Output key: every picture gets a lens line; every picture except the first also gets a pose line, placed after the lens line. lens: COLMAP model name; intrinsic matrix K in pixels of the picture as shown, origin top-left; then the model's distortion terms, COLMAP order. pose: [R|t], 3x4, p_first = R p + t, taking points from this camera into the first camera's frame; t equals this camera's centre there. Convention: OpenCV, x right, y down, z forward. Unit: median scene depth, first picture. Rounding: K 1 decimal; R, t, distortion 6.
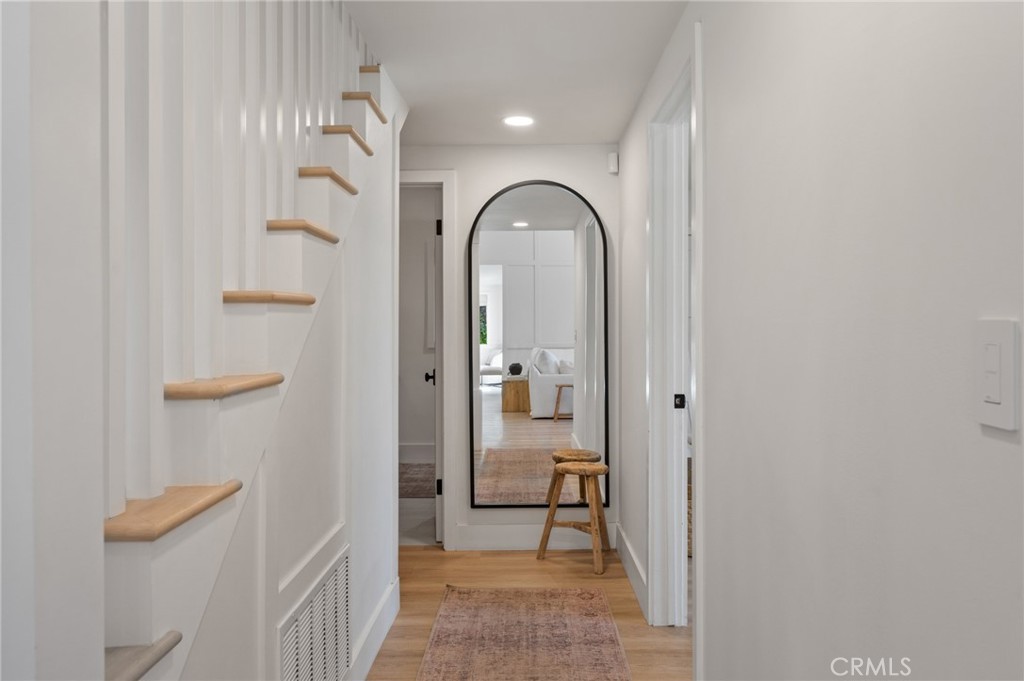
lens RADIAL K [[764.1, 0, 514.9], [0, 764.1, 337.0], [0, 0, 1]] dist [0.008636, 0.002097]
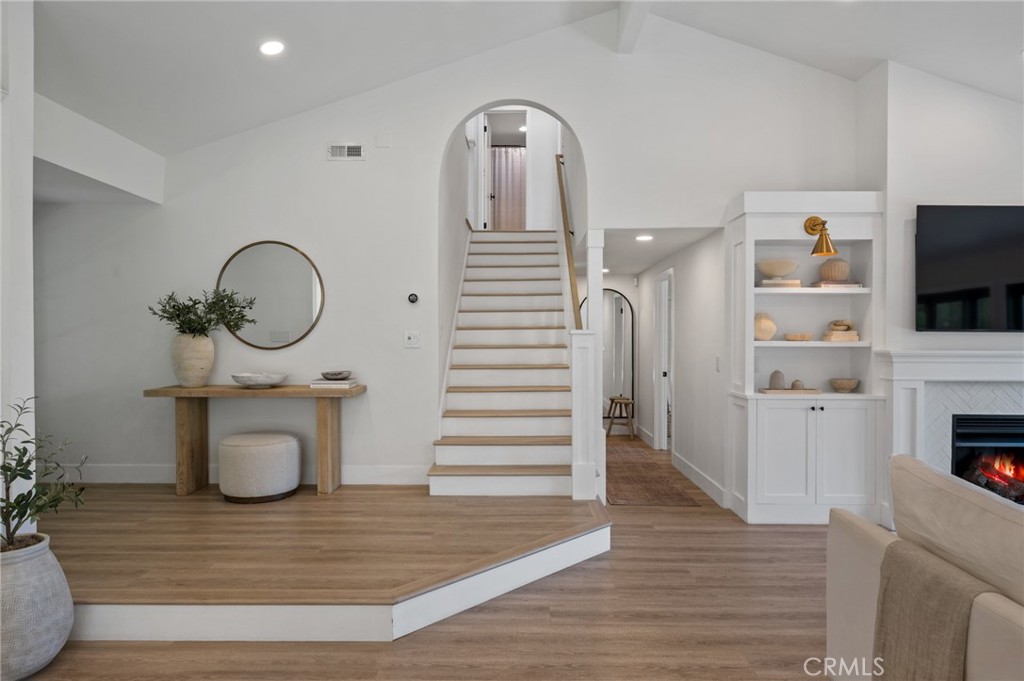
lens RADIAL K [[593.8, 0, 509.7], [0, 593.8, 337.5], [0, 0, 1]] dist [0.001684, -0.000305]
pose [[0.999963, 0.004477, -0.007355, -0.304340], [-0.004498, 0.999986, -0.002842, -0.040637], [0.007343, 0.002875, 0.999969, -1.074867]]
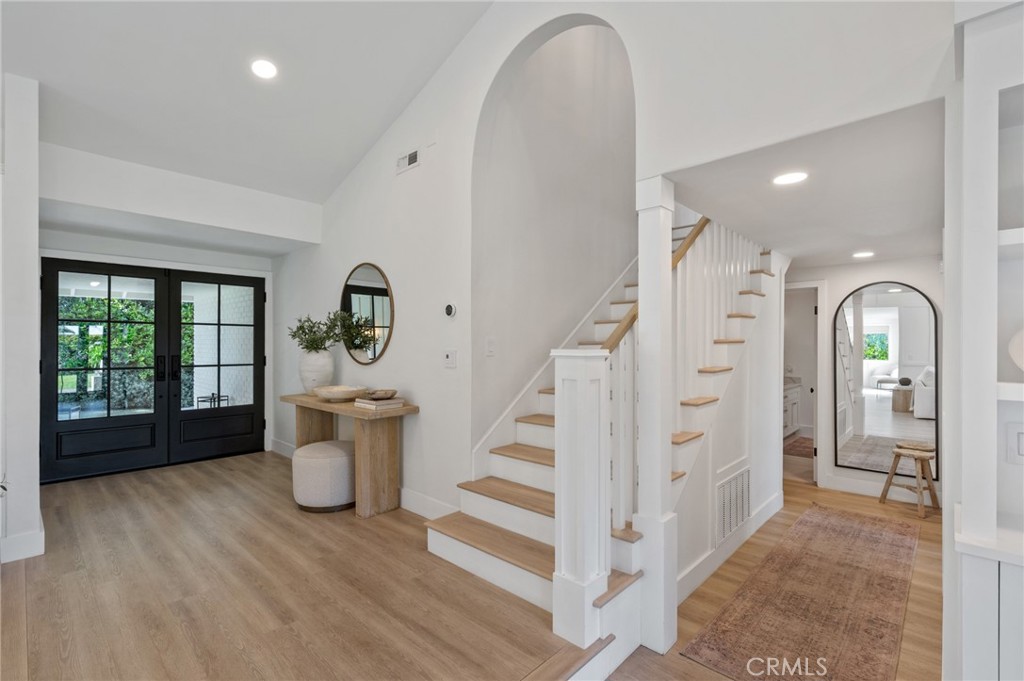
lens RADIAL K [[461.7, 0, 512.5], [0, 461.7, 344.0], [0, 0, 1]] dist [0.003987, 0.001241]
pose [[0.736865, 0.005804, -0.676015, 0.134538], [-0.007951, 0.999968, -0.000081, -0.065823], [0.675993, 0.005435, 0.736888, -0.362028]]
